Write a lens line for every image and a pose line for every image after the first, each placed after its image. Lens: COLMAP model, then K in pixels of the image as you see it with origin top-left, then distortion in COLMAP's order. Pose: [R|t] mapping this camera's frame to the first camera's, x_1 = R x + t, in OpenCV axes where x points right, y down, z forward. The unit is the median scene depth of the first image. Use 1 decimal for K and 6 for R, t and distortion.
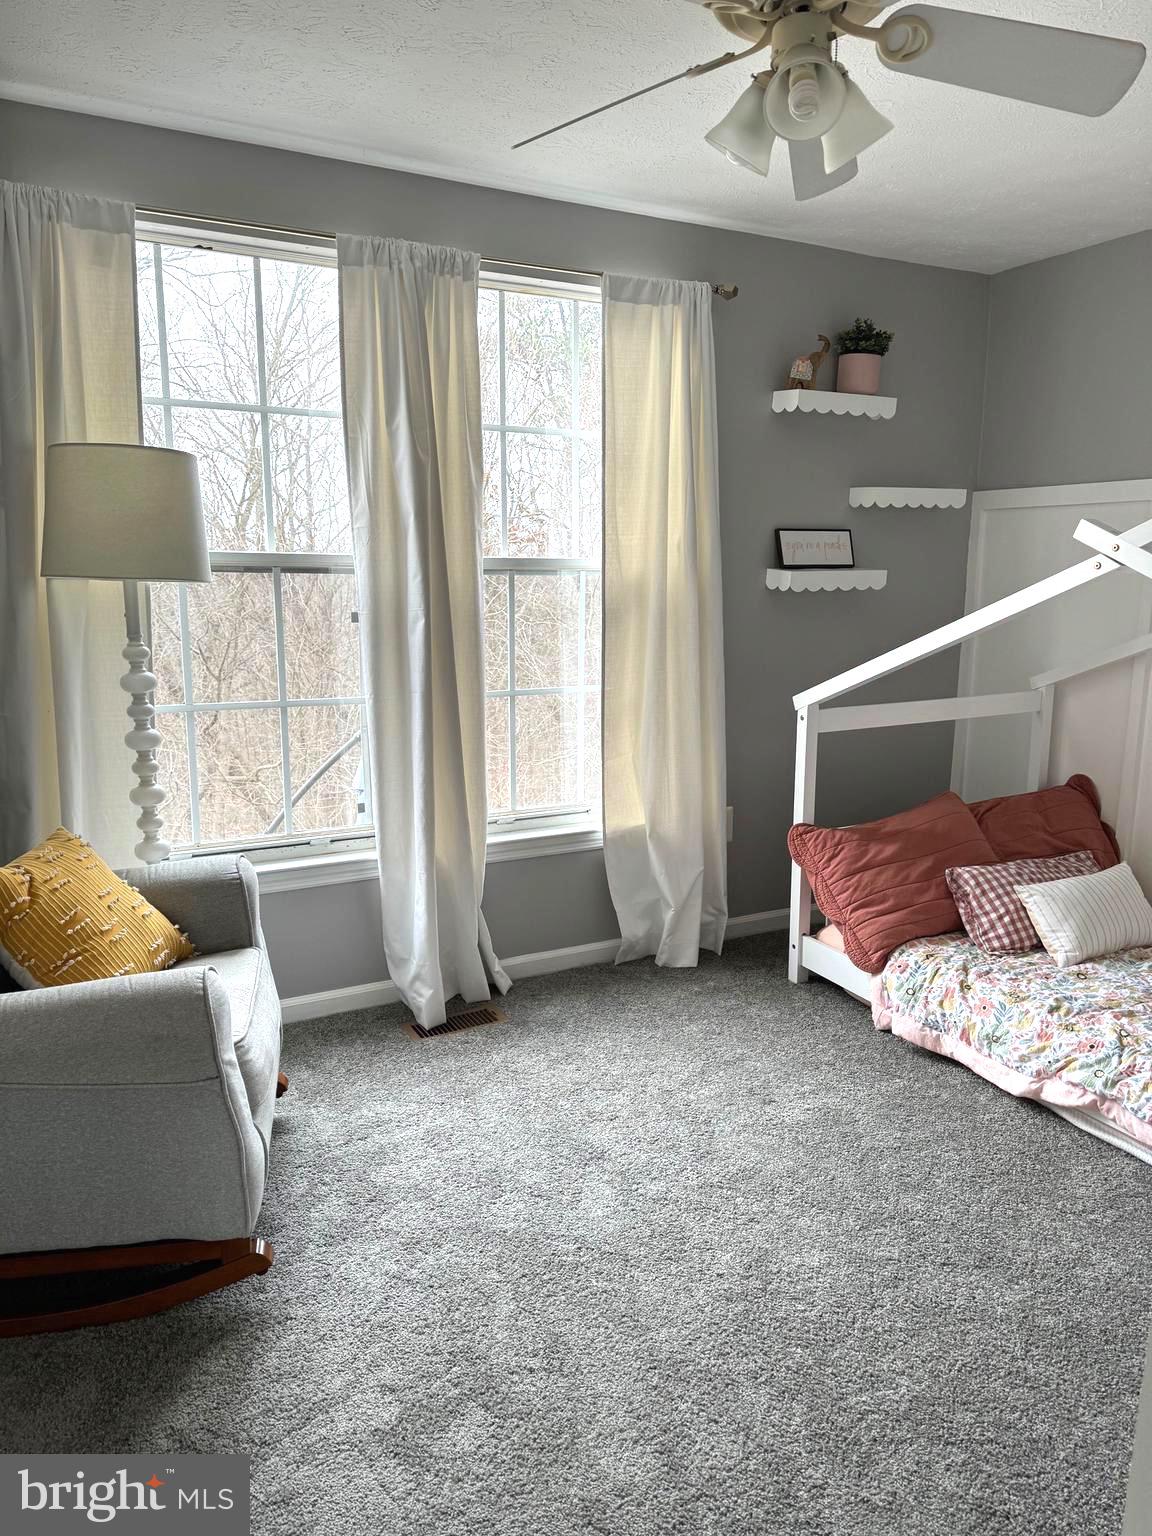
lens RADIAL K [[1087.4, 0, 577.6], [0, 1087.4, 763.3], [0, 0, 1]] dist [0.050618, -0.013845]
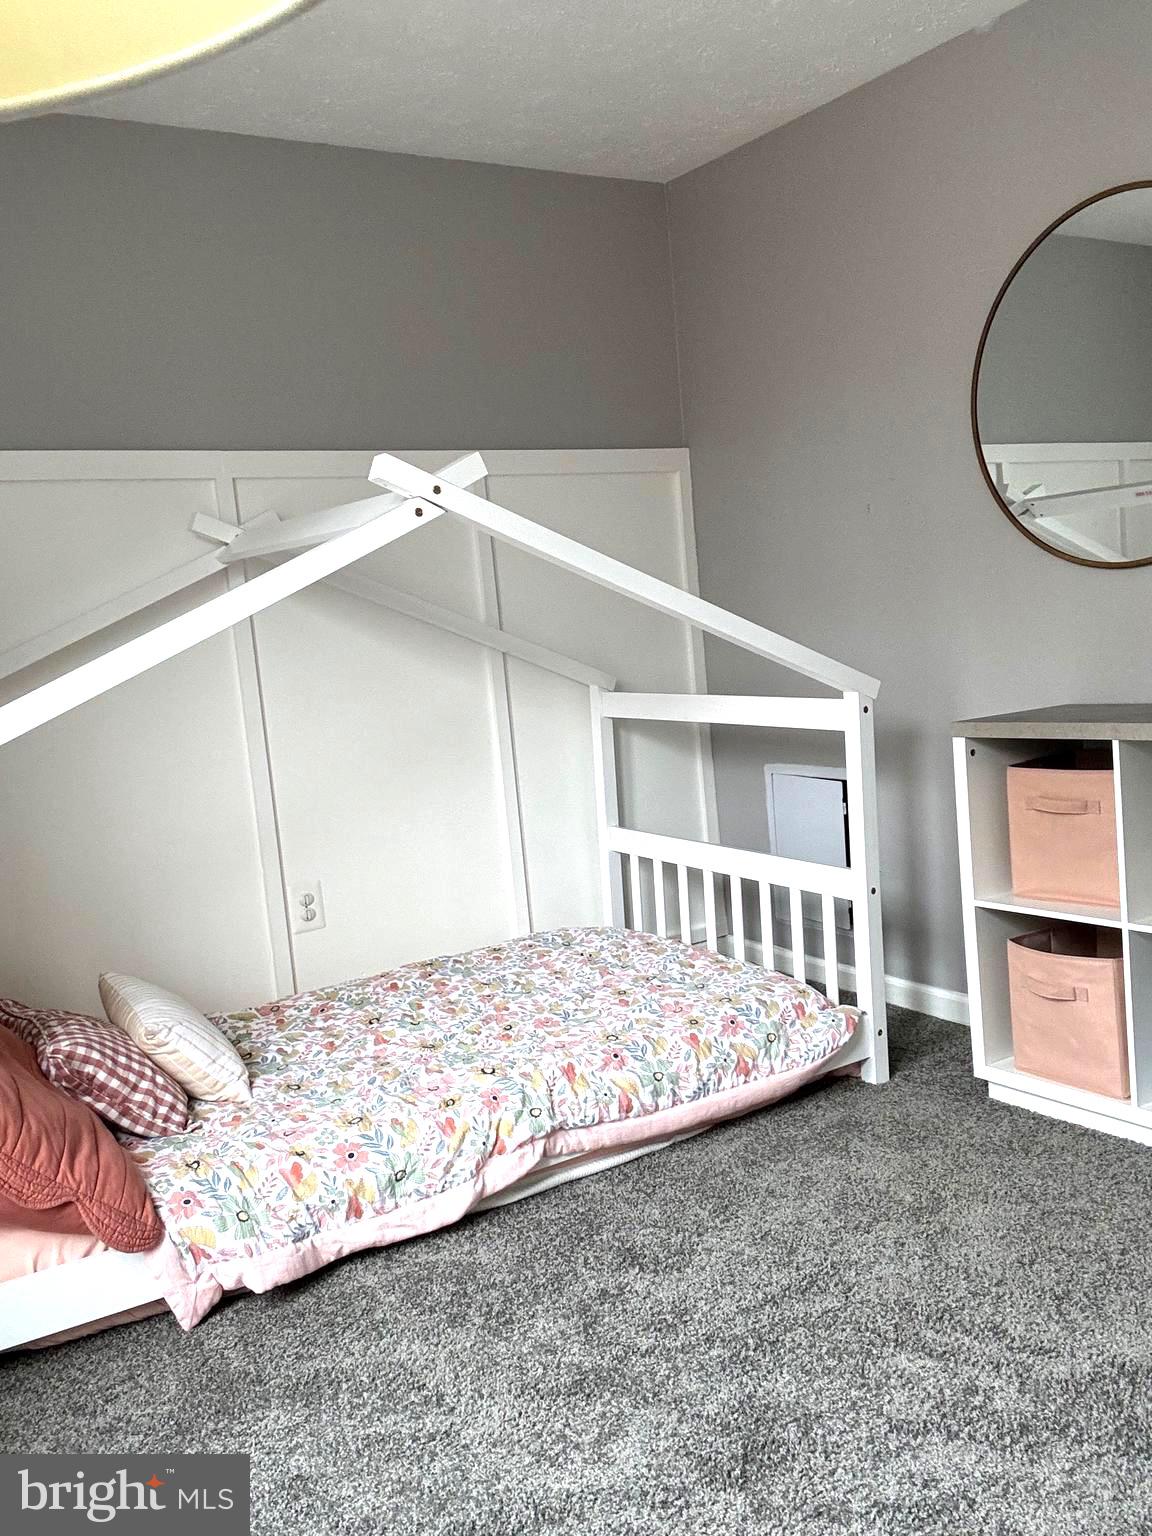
lens RADIAL K [[1359.0, 0, 576.7], [0, 1359.0, 771.0], [0, 0, 1]] dist [0.009006, 0.002296]
pose [[-0.113886, -0.101775, 0.988267, -0.480914], [0.258376, 0.957476, 0.128378, -0.084409], [-0.959308, 0.269965, -0.082747, 0.901633]]
